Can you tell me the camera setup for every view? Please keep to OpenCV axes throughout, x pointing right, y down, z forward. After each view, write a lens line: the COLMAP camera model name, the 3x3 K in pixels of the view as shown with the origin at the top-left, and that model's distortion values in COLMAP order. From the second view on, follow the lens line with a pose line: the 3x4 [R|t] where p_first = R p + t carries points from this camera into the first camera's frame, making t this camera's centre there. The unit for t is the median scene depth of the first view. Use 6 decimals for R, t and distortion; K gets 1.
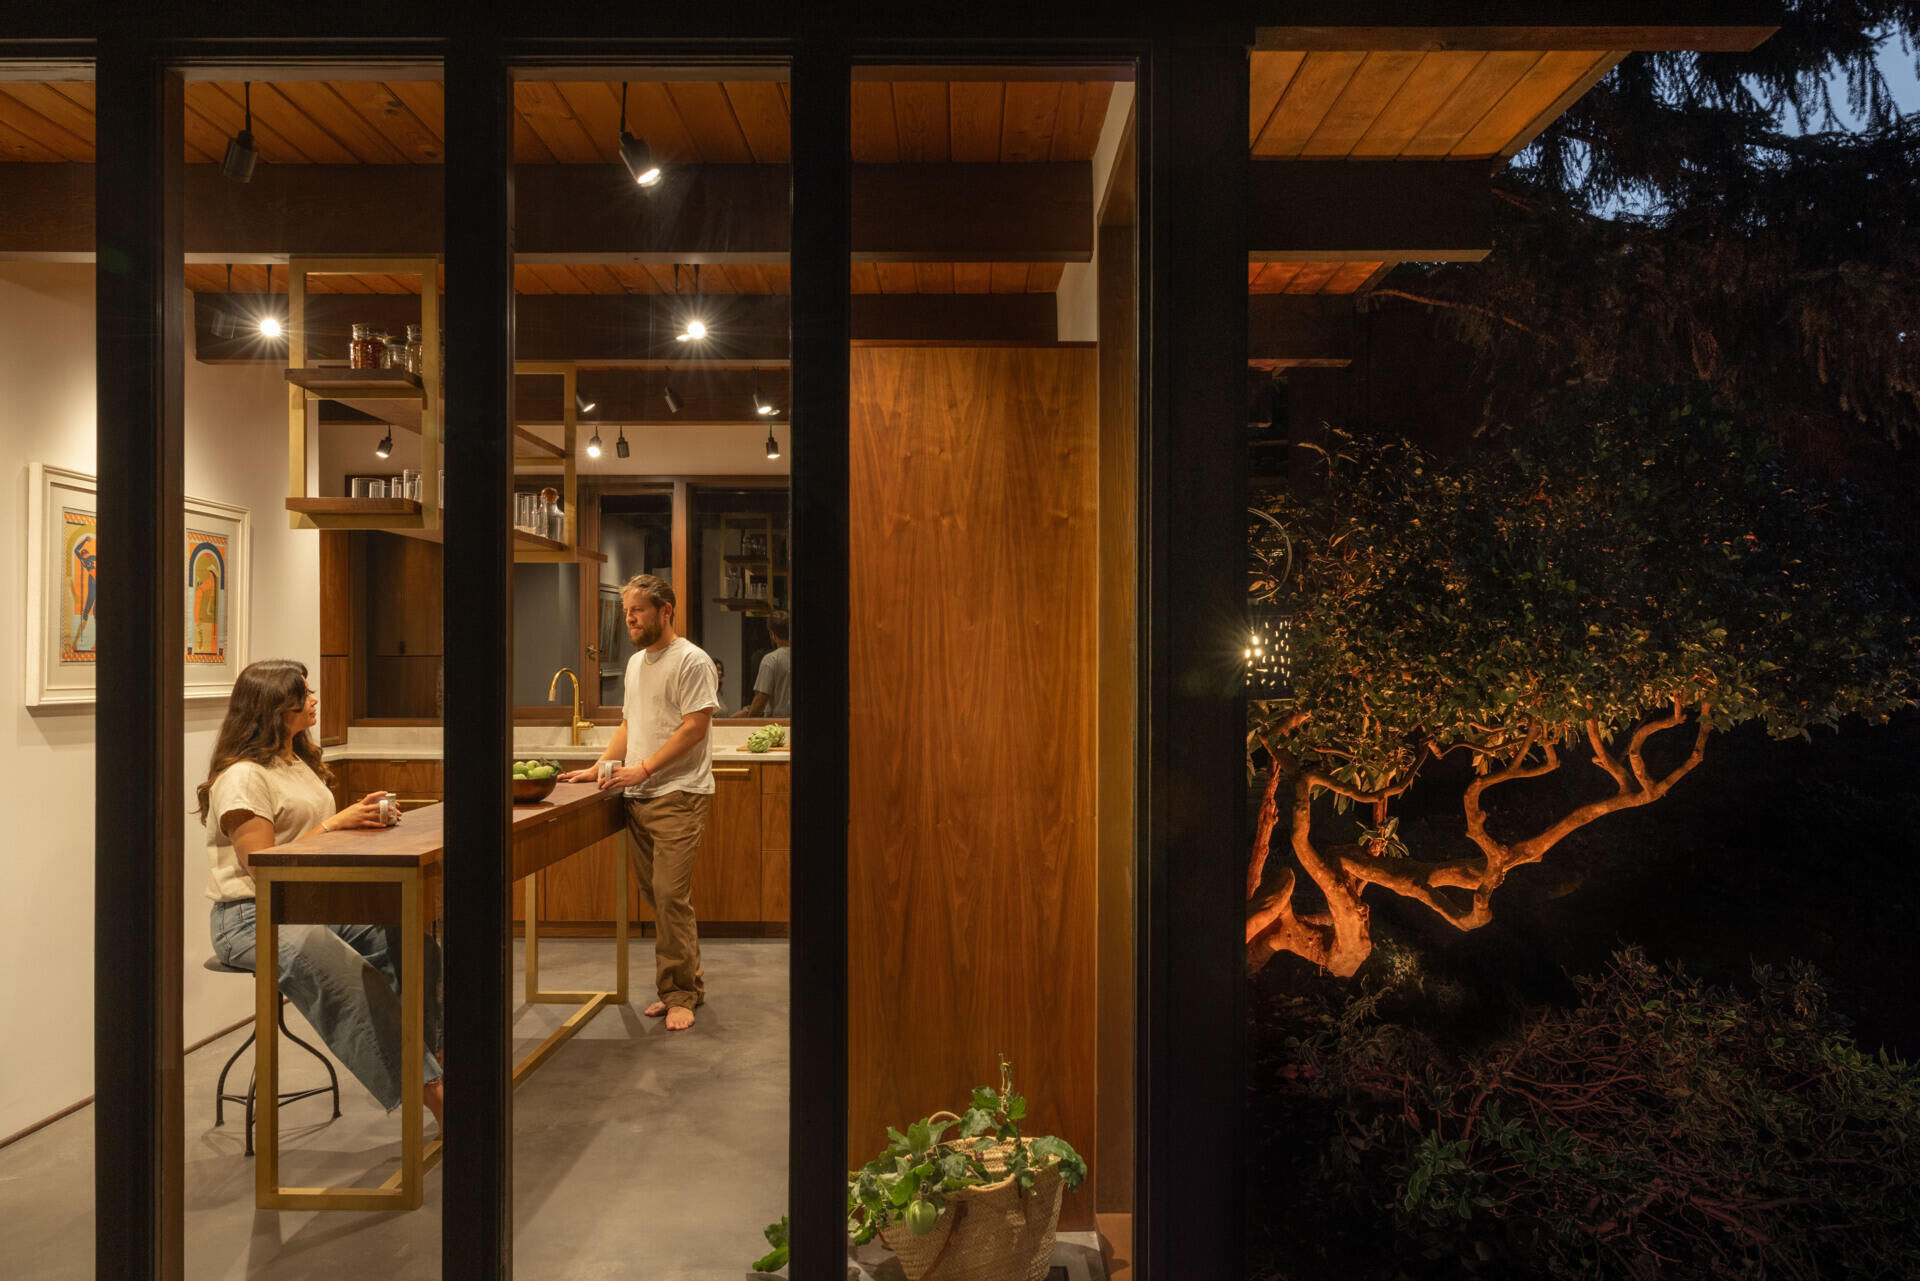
lens RADIAL K [[1297.2, 0, 954.5], [0, 1297.2, 655.2], [0, 0, 1]] dist [-0.002967, -0.002106]
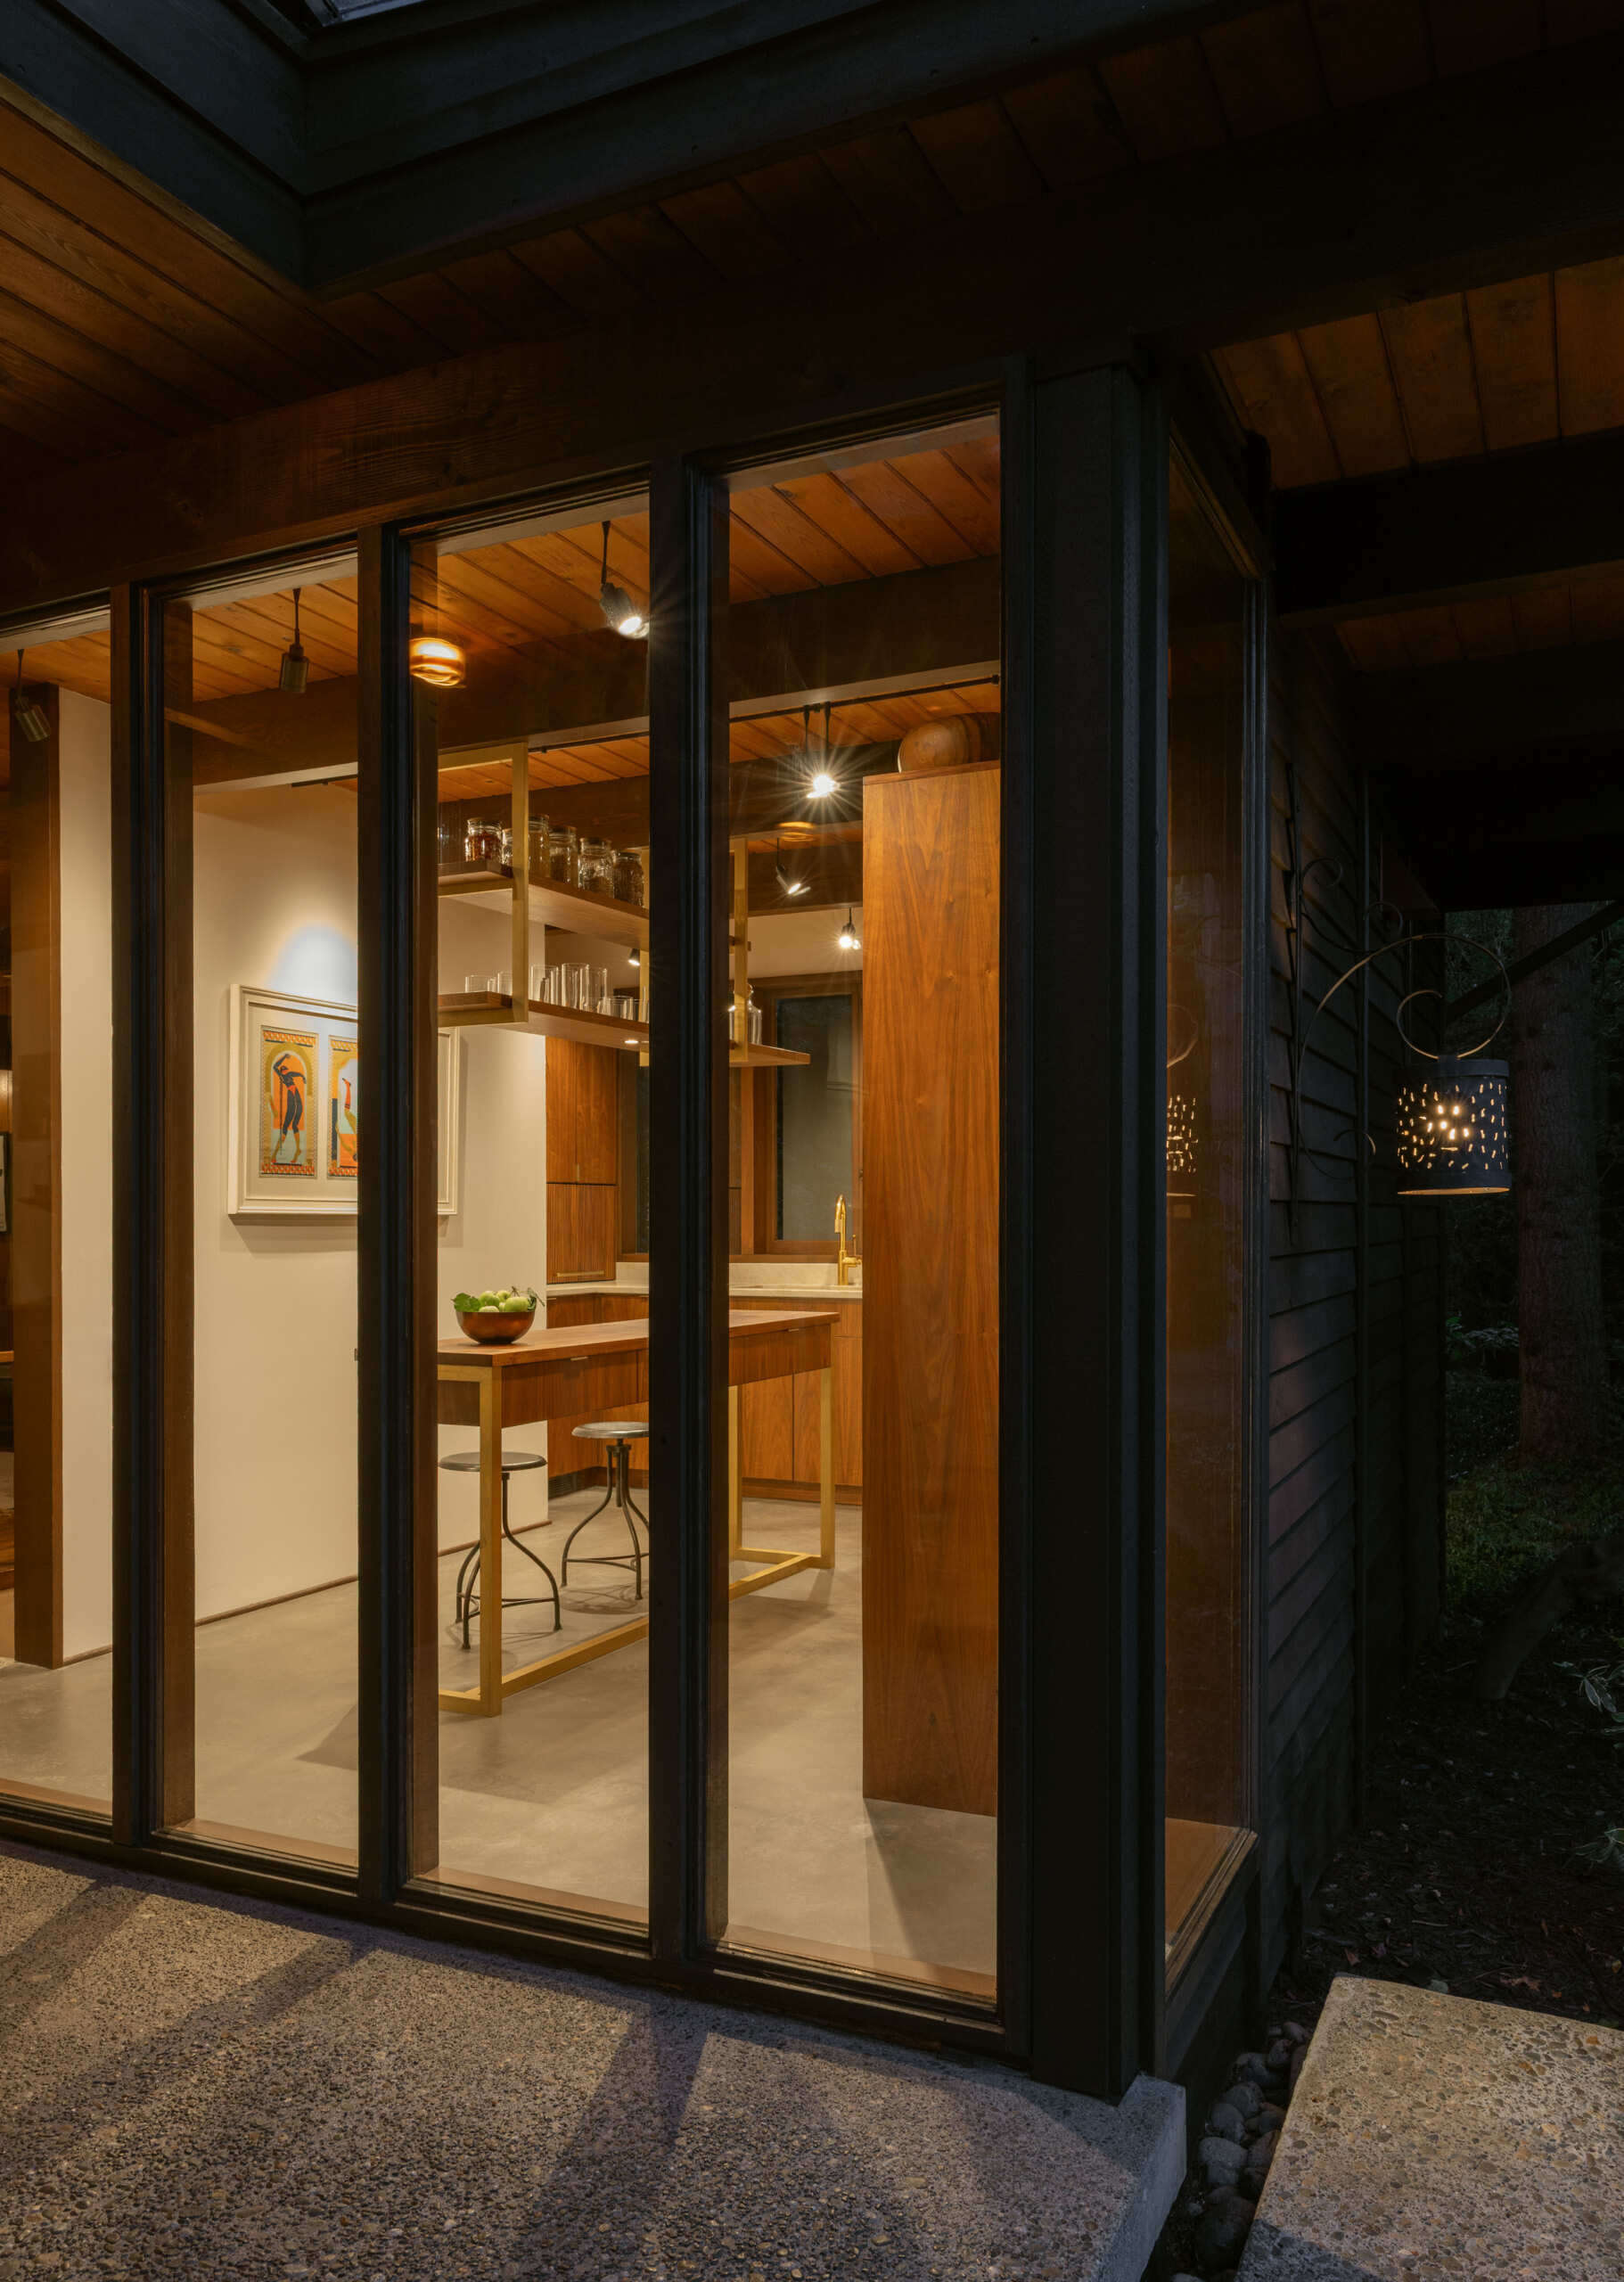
lens RADIAL K [[1686.5, 0, 780.5], [0, 1686.5, 1210.7], [0, 0, 1]] dist [-0.003198, 0.003903]
pose [[0.897677, -0.008243, -0.440577, 0.350974], [0.006865, 0.999965, -0.004722, 0.054471], [0.440600, 0.001214, 0.897702, -0.046561]]
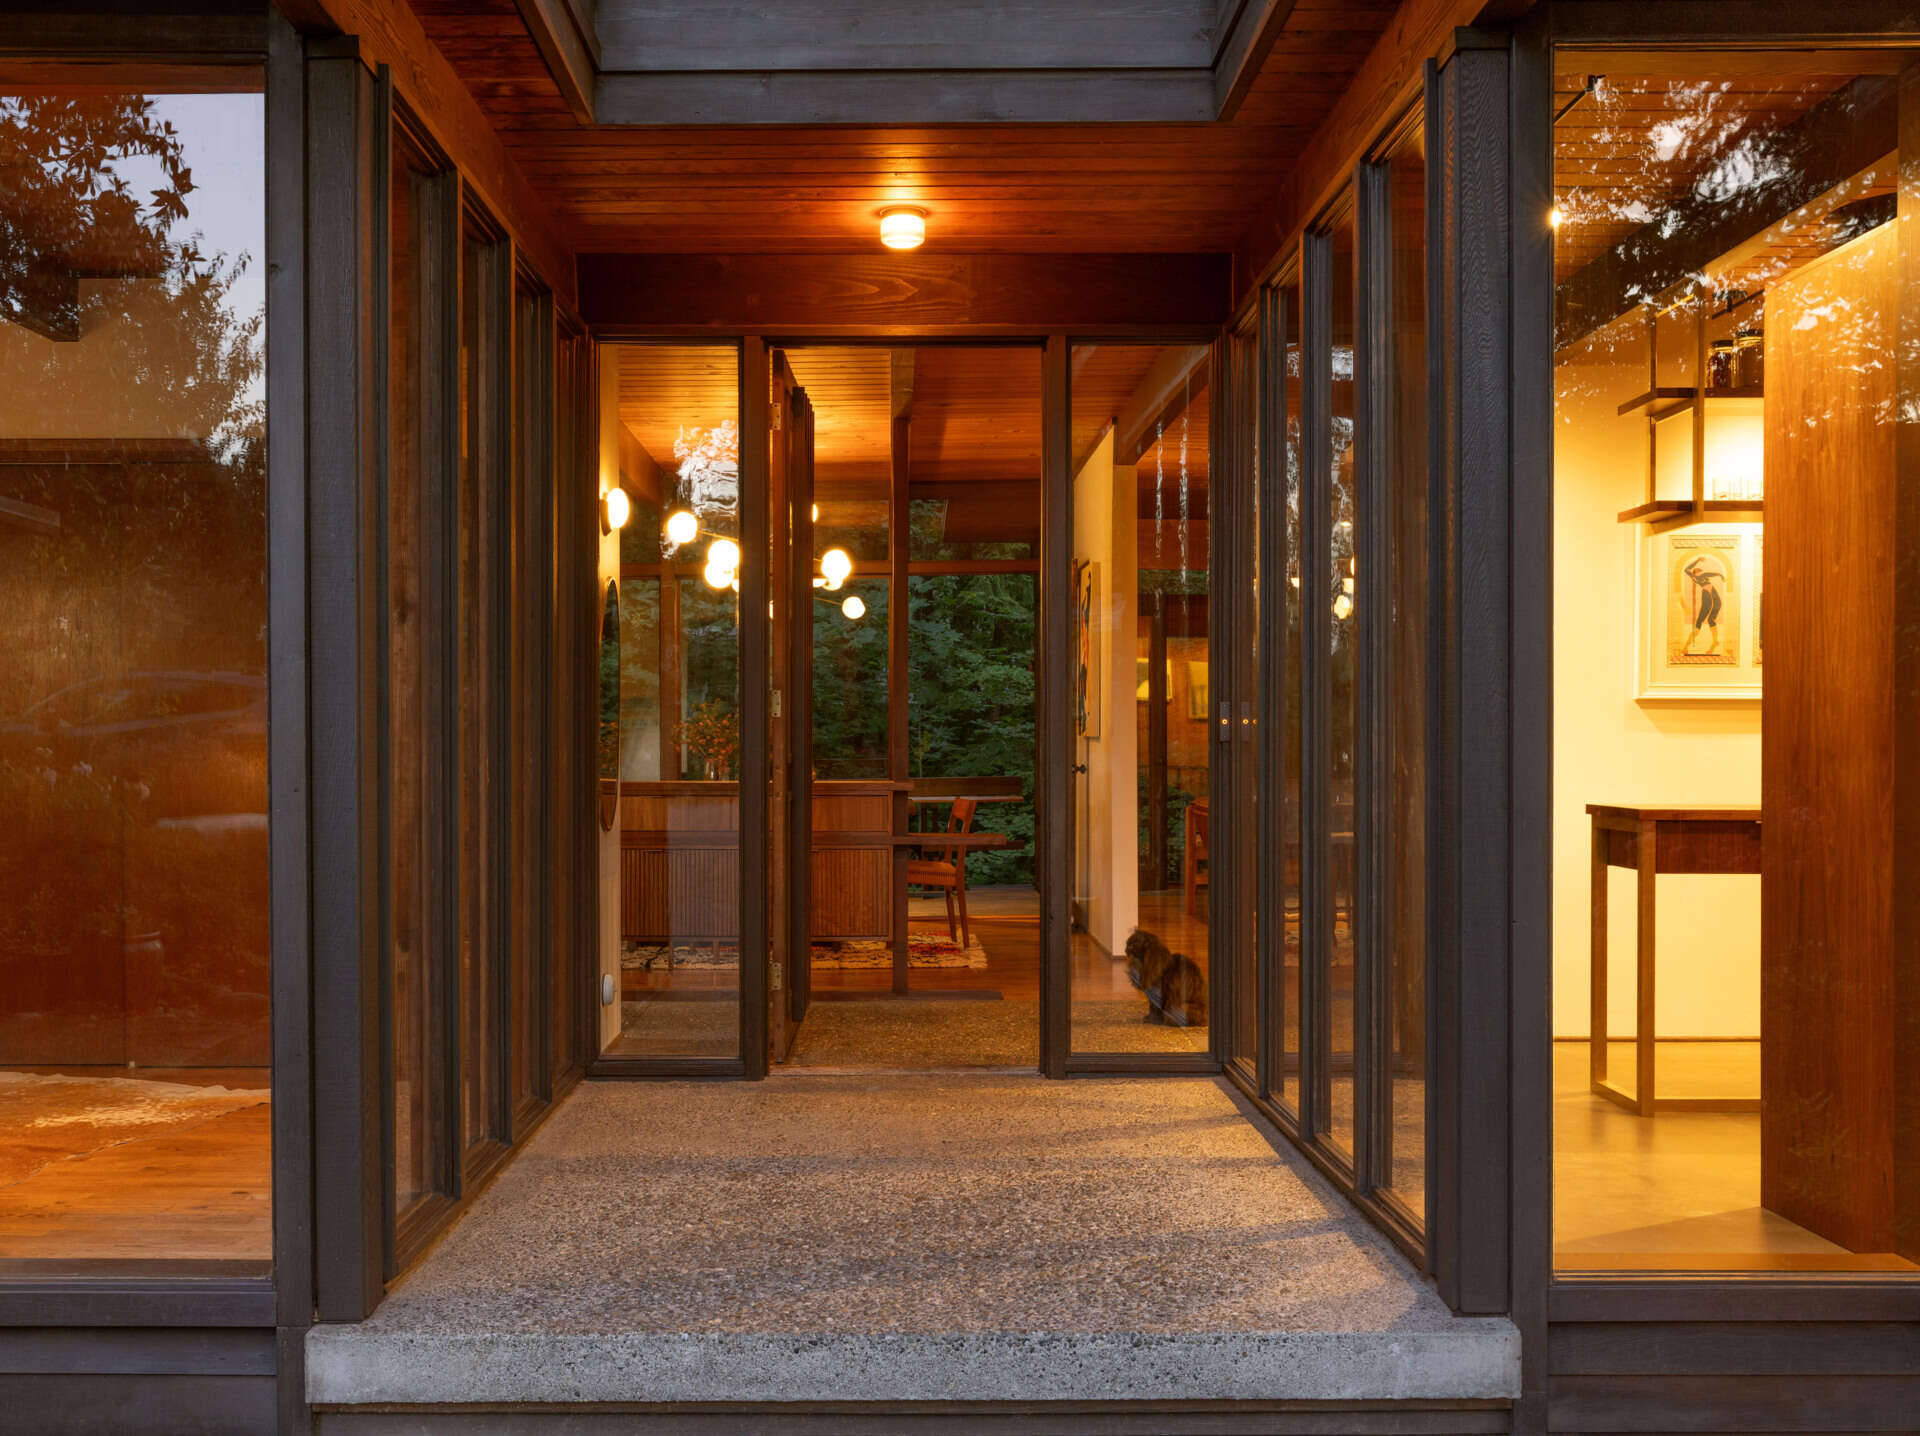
lens RADIAL K [[1870.6, 0, 950.6], [0, 1870.6, 727.9], [0, 0, 1]] dist [0.100772, 0.000000]
pose [[0.032305, -0.009775, -0.999430, 1.285794], [0.001873, 0.999951, -0.009719, 0.098438], [0.999476, -0.001558, 0.032322, 0.336558]]
